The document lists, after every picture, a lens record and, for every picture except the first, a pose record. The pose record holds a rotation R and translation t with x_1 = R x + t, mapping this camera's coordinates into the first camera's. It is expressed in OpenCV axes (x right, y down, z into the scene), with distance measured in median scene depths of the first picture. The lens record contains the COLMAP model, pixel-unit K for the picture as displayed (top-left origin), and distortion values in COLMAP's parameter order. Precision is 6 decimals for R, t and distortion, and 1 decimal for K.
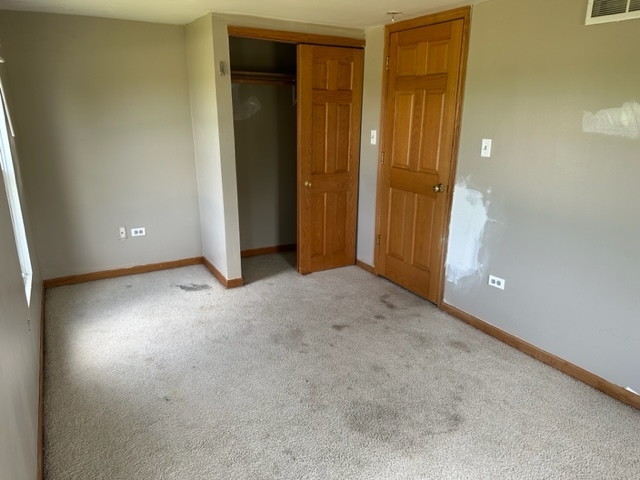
lens RADIAL K [[443.6, 0, 319.6], [0, 443.6, 241.0], [0, 0, 1]] dist [0.108807, -0.129605]
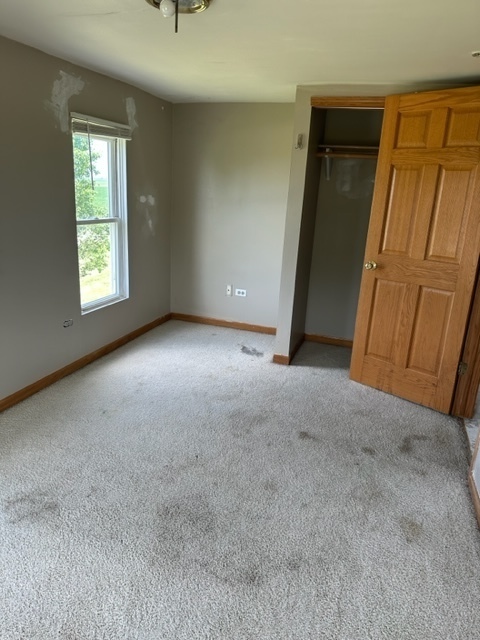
lens RADIAL K [[446.4, 0, 240.0], [0, 446.4, 320.0], [0, 0, 1]] dist [0.080557, -0.119292]
pose [[0.664748, 0.238549, -0.707958, 0.432533], [-0.256824, 0.962862, 0.083291, -0.049181], [0.701535, 0.126453, 0.701326, 0.235831]]
